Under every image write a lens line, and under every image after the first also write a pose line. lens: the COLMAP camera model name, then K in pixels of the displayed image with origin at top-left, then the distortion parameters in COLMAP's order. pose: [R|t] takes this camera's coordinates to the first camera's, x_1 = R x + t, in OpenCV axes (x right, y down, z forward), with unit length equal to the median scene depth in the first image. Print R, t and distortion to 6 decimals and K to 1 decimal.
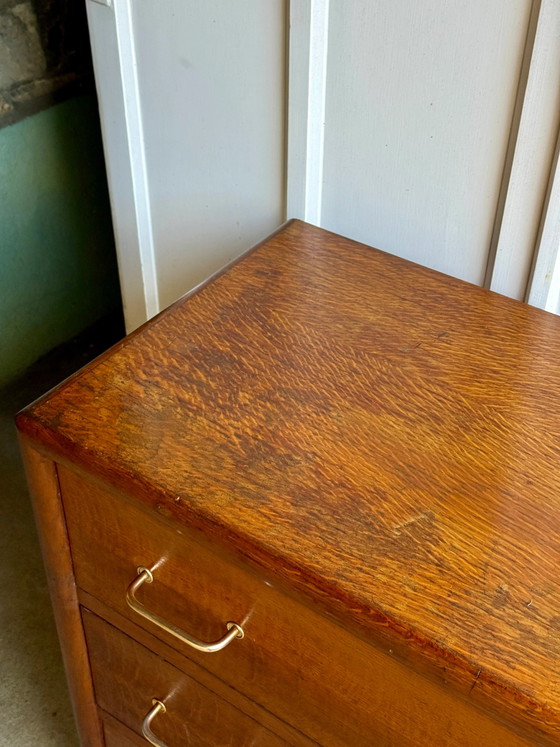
lens RADIAL K [[1037.5, 0, 280.0], [0, 1037.5, 373.5], [0, 0, 1]] dist [0.186041, -0.353009]
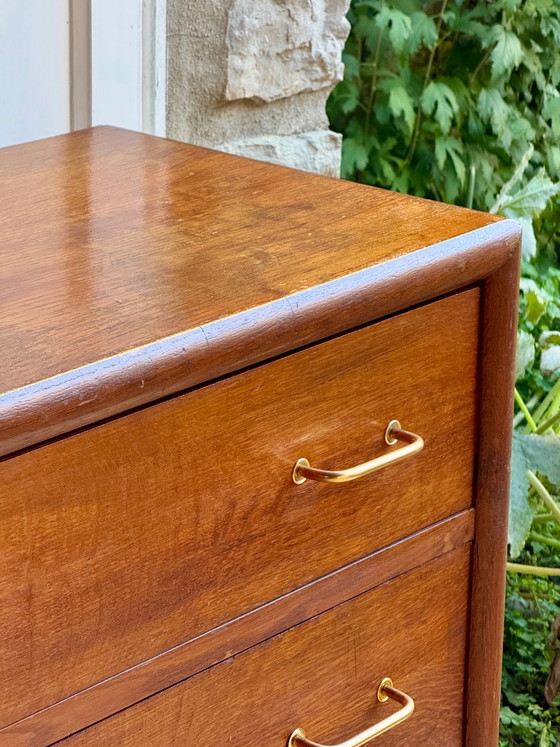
lens RADIAL K [[2649.3, 0, 280.0], [0, 2649.3, 373.5], [0, 0, 1]] dist [0.256255, -0.987157]
pose [[0.076645, -0.336729, 0.938477, -1.547734], [0.622198, 0.751640, 0.218877, -0.118496], [-0.779099, 0.567142, 0.267121, 0.260388]]
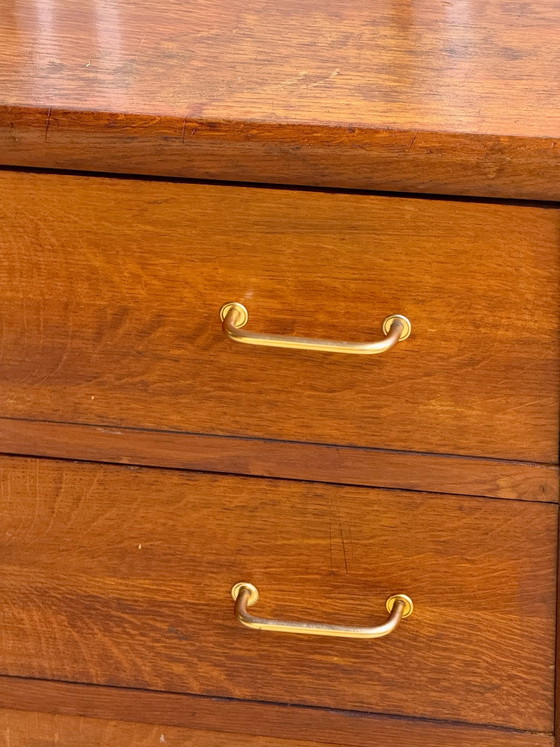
lens RADIAL K [[2649.3, 0, 280.0], [0, 2649.3, 373.5], [0, 0, 1]] dist [0.256255, -0.987157]
pose [[0.917479, -0.214847, 0.334774, -0.326120], [0.278519, 0.947839, -0.155014, 0.682859], [-0.284007, 0.235462, 0.929461, -0.822258]]
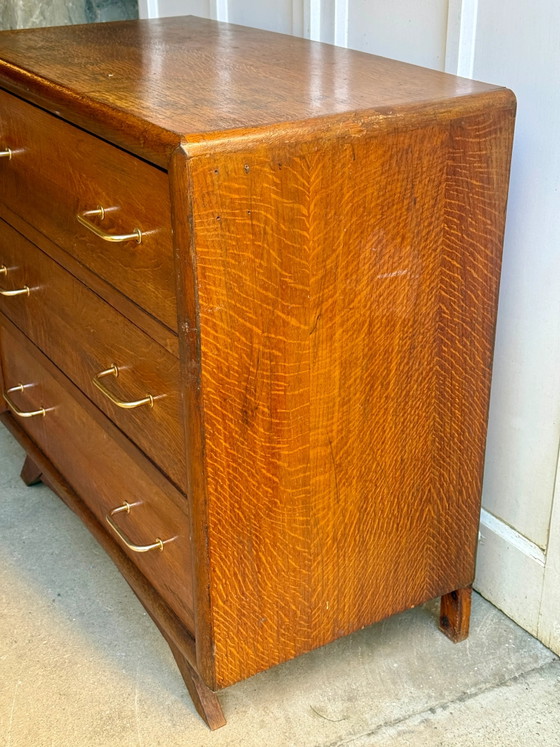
lens RADIAL K [[1037.5, 0, 280.0], [0, 1037.5, 373.5], [0, 0, 1]] dist [0.186041, -0.353009]
pose [[0.921291, 0.150049, -0.358760, 0.941689], [-0.232474, 0.952069, -0.198796, 0.764831], [0.311735, 0.266551, 0.912015, -0.258567]]
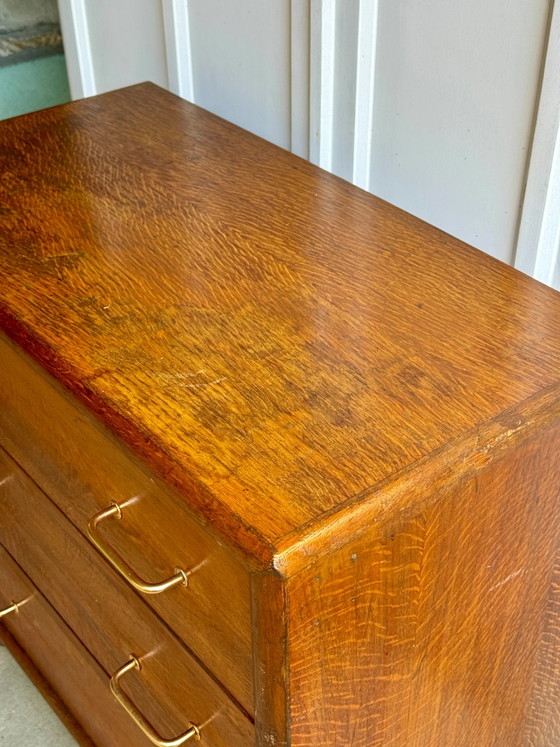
lens RADIAL K [[1037.5, 0, 280.0], [0, 1037.5, 373.5], [0, 0, 1]] dist [0.186041, -0.353009]
pose [[0.963649, 0.142145, -0.226220, 0.592952], [-0.155576, 0.986905, -0.042597, 0.257978], [0.217202, 0.076243, 0.973144, -0.128674]]
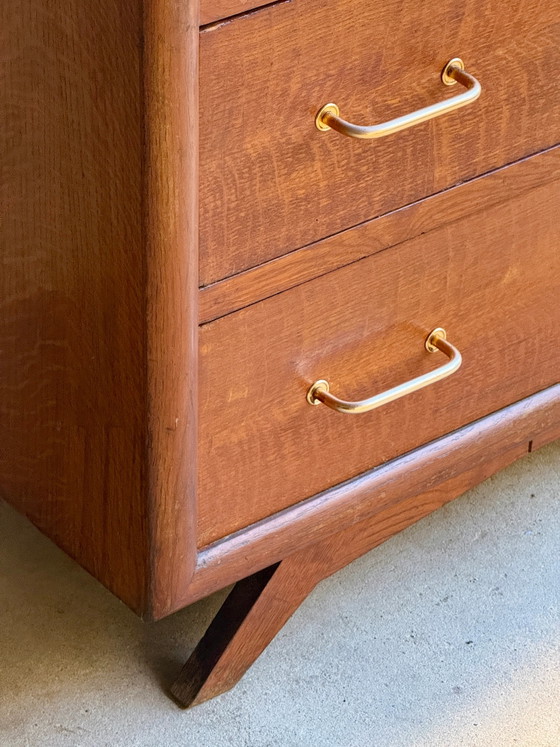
lens RADIAL K [[2649.3, 0, 280.0], [0, 2649.3, 373.5], [0, 0, 1]] dist [0.256255, -0.987157]
pose [[0.268904, -0.543022, 0.795499, -1.601191], [0.598558, 0.741286, 0.303683, -0.057772], [-0.754599, 0.394490, 0.524365, 0.329730]]
